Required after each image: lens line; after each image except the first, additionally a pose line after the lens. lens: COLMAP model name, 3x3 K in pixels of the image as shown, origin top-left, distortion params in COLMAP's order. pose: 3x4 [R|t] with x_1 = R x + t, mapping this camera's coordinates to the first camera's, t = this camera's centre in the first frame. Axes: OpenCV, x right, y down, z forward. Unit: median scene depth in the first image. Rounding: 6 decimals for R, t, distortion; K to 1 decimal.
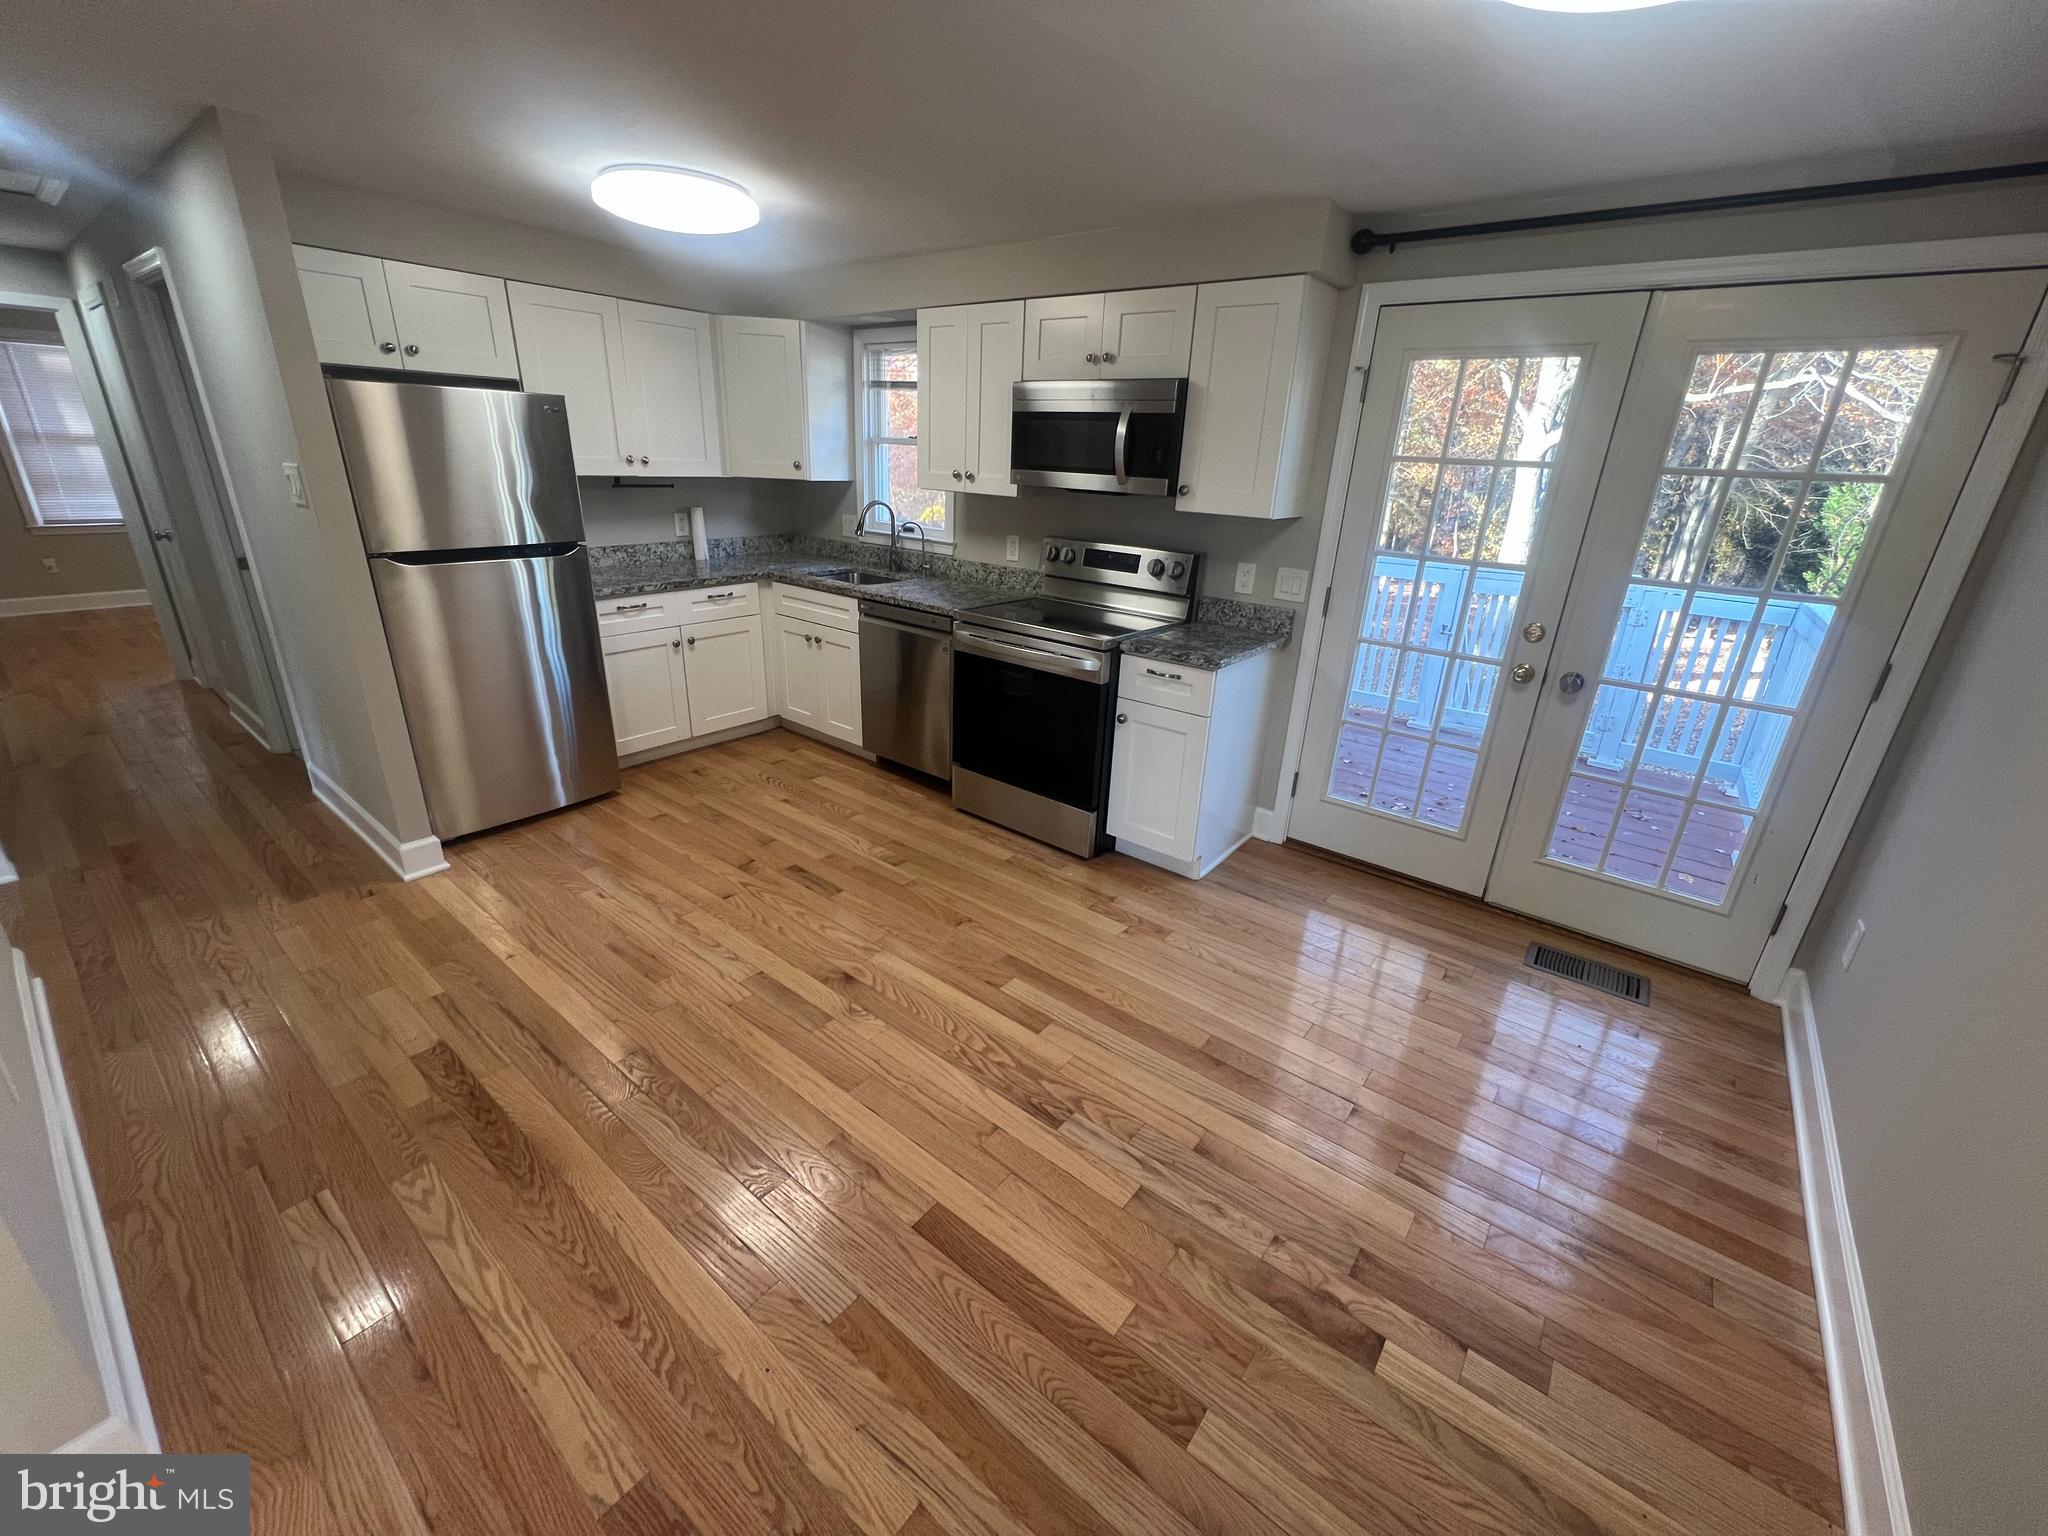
lens RADIAL K [[820.2, 0, 1020.6], [0, 820.2, 763.1], [0, 0, 1]] dist [-0.005215, 0.001380]
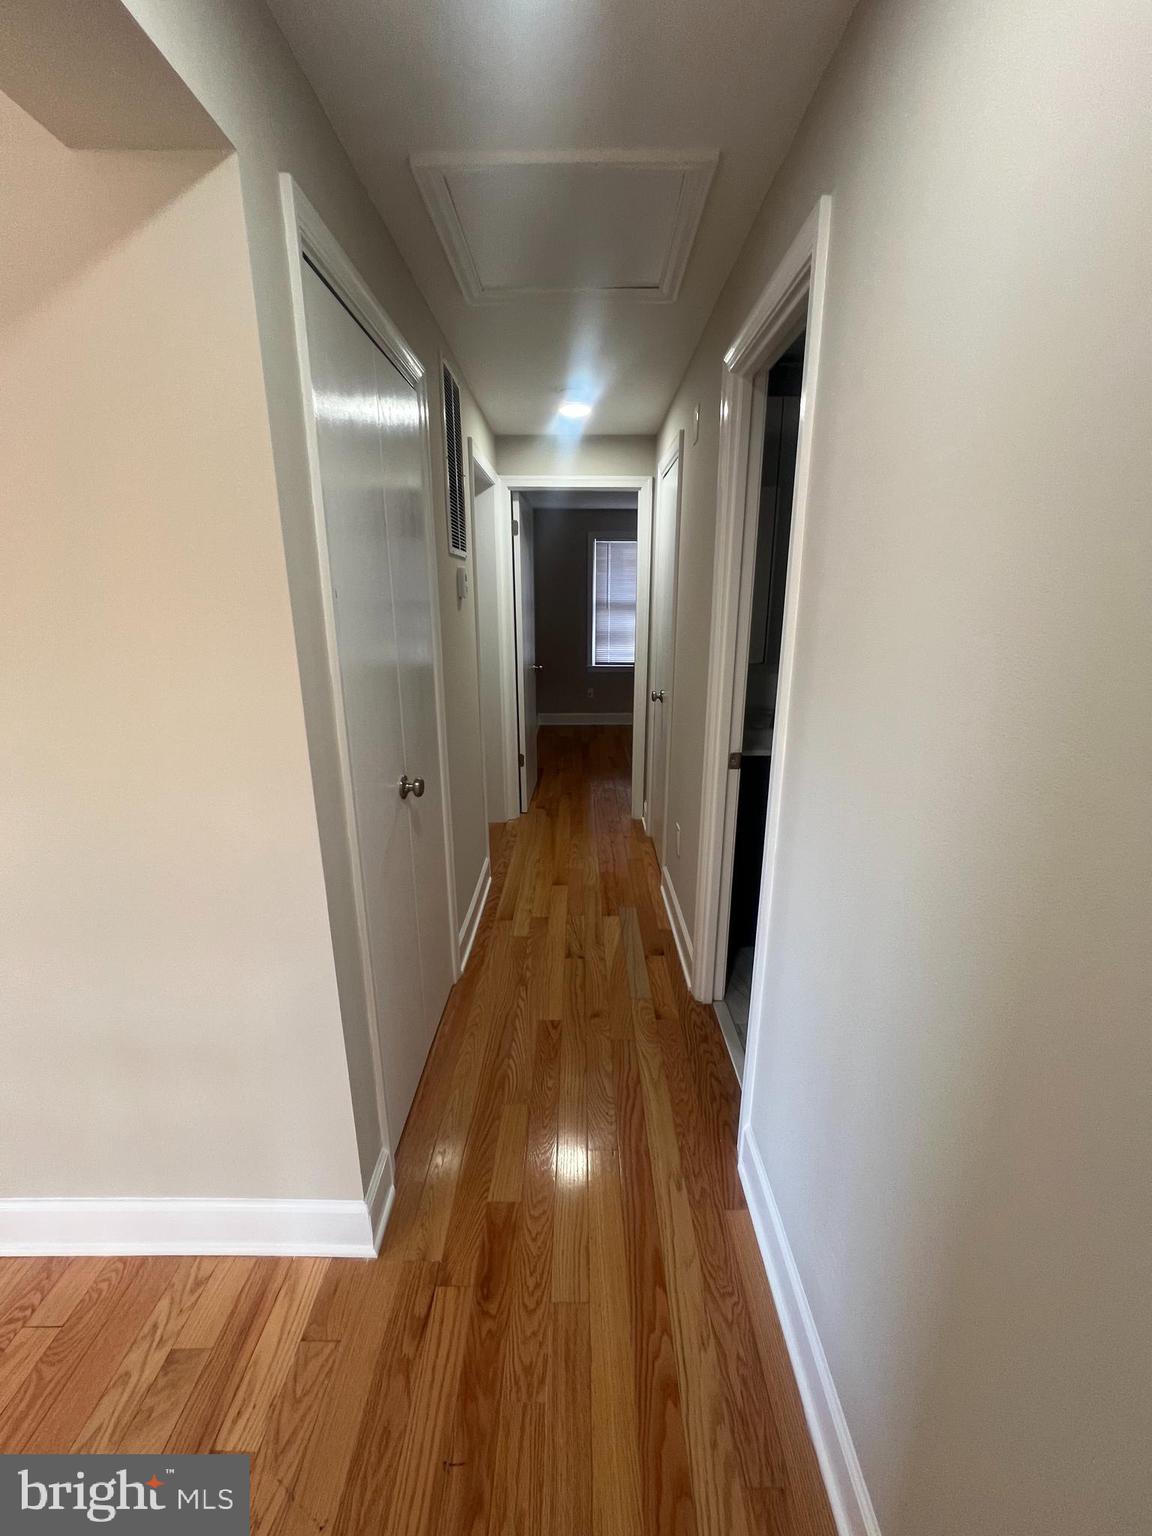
lens RADIAL K [[615.1, 0, 572.5], [0, 615.1, 765.4], [0, 0, 1]] dist [-0.005215, 0.001380]
pose [[0.611376, 0.168743, -0.773140, -0.643682], [-0.253725, 0.967220, 0.010463, -0.217806], [0.749561, 0.189768, 0.634150, 0.573575]]
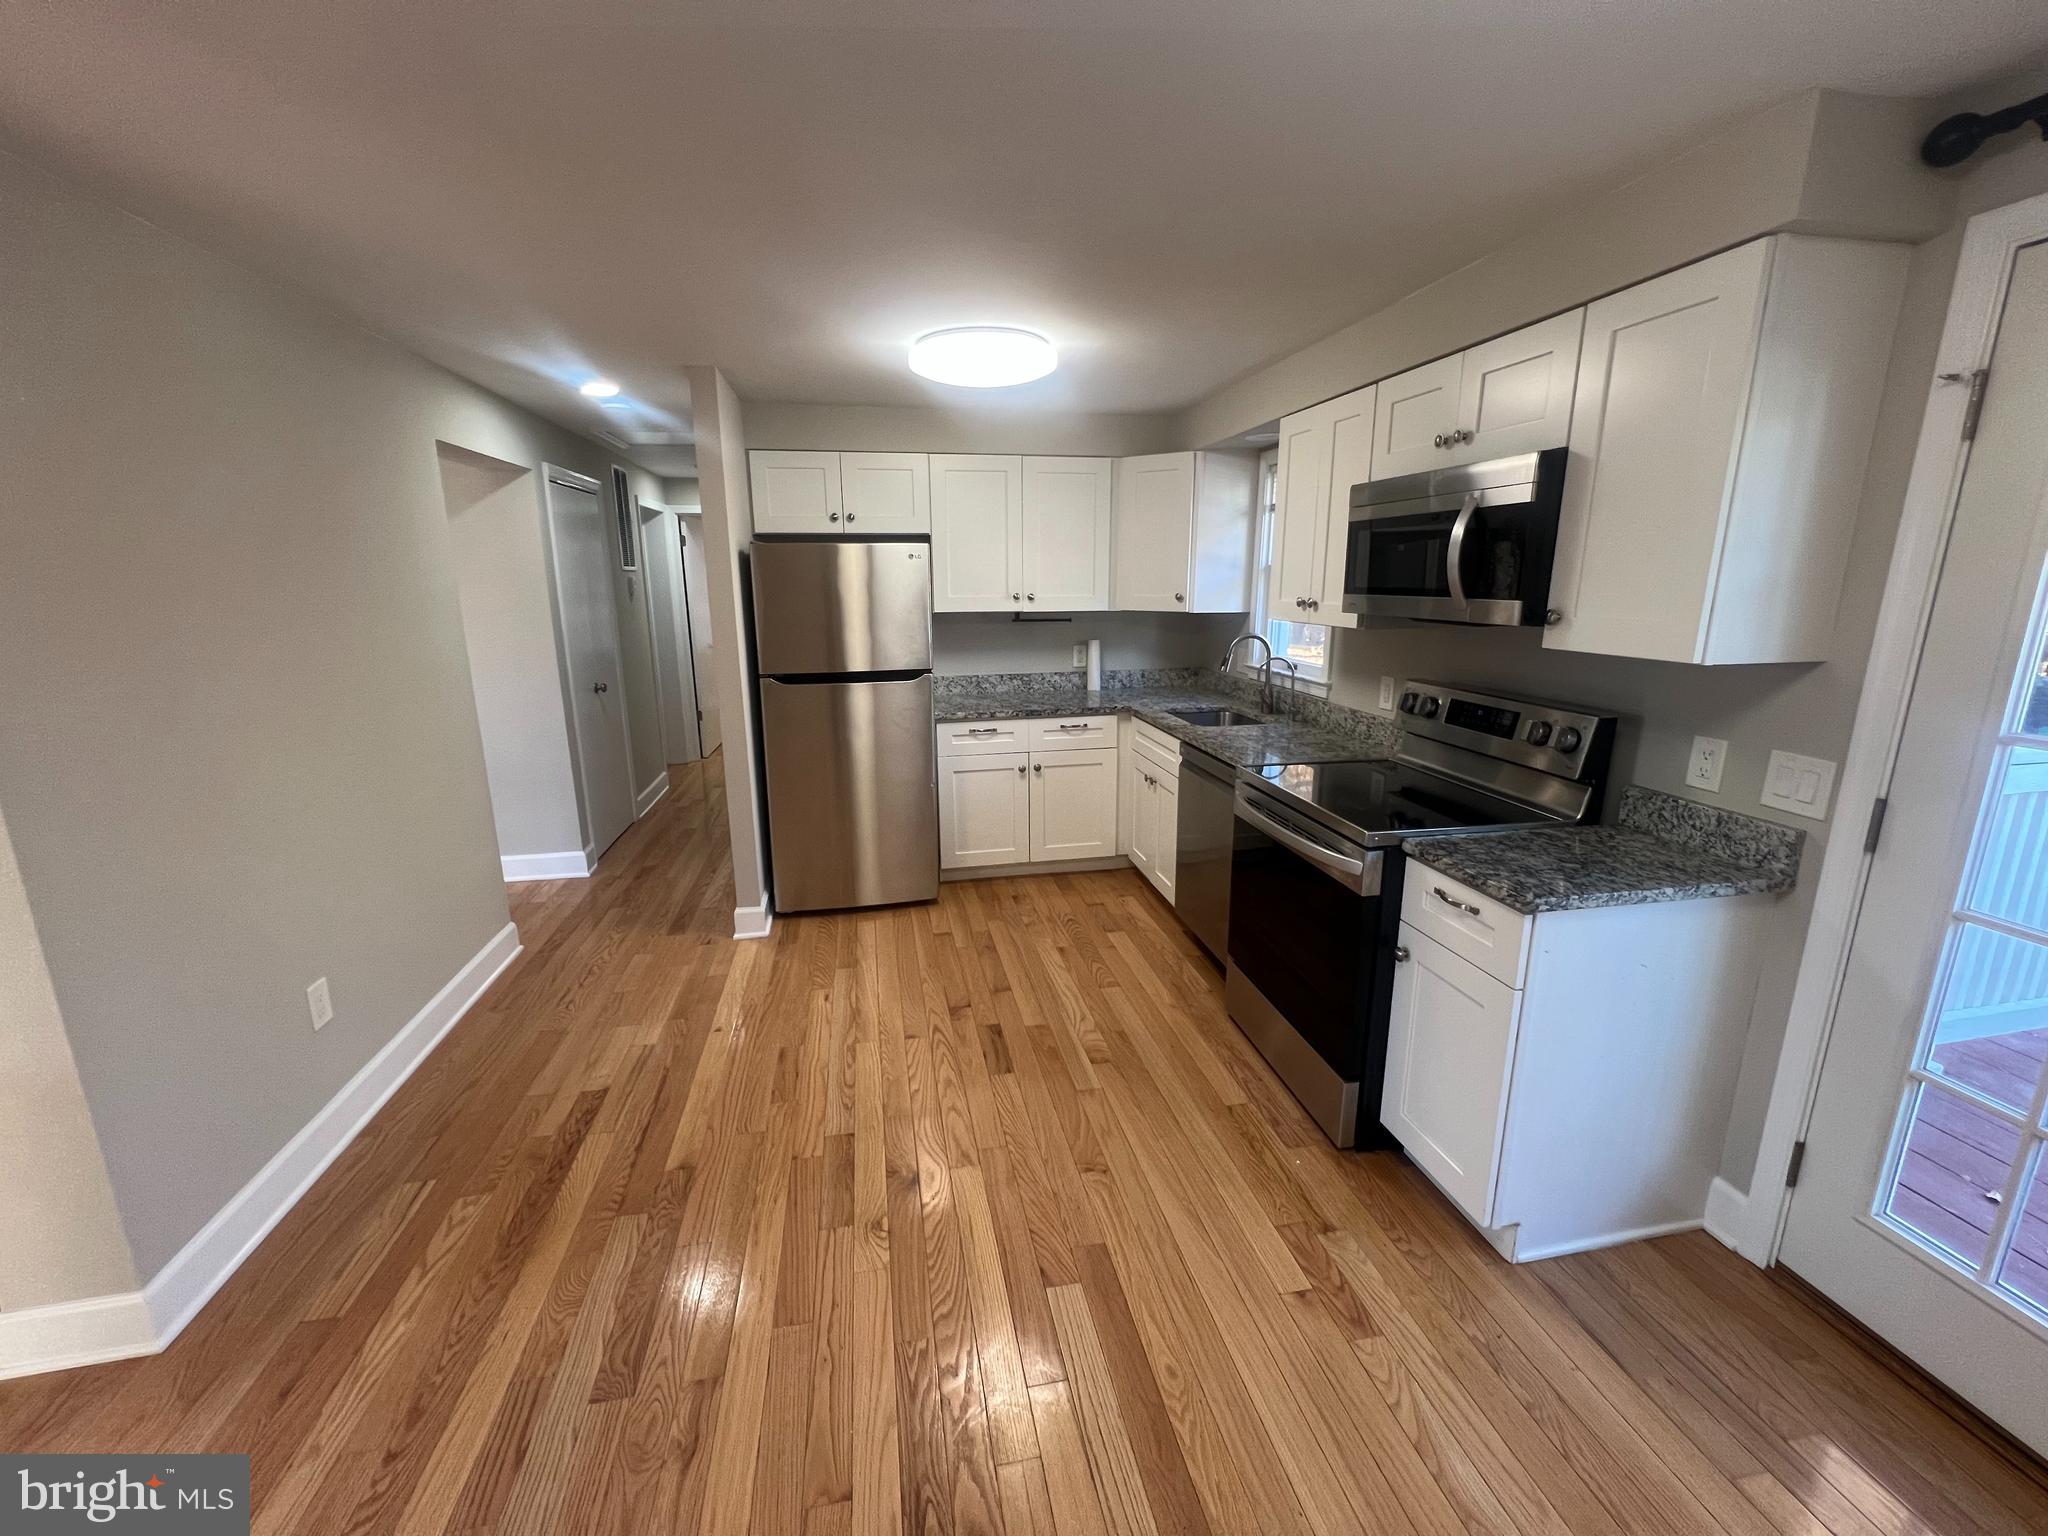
lens RADIAL K [[820.2, 0, 1021.7], [0, 820.2, 762.6], [0, 0, 1]] dist [-0.005215, 0.001380]
pose [[0.754354, 0.100290, -0.648761, 0.262491], [-0.198114, 0.976963, -0.079334, -0.079352], [0.625859, 0.188375, 0.756845, 0.246702]]
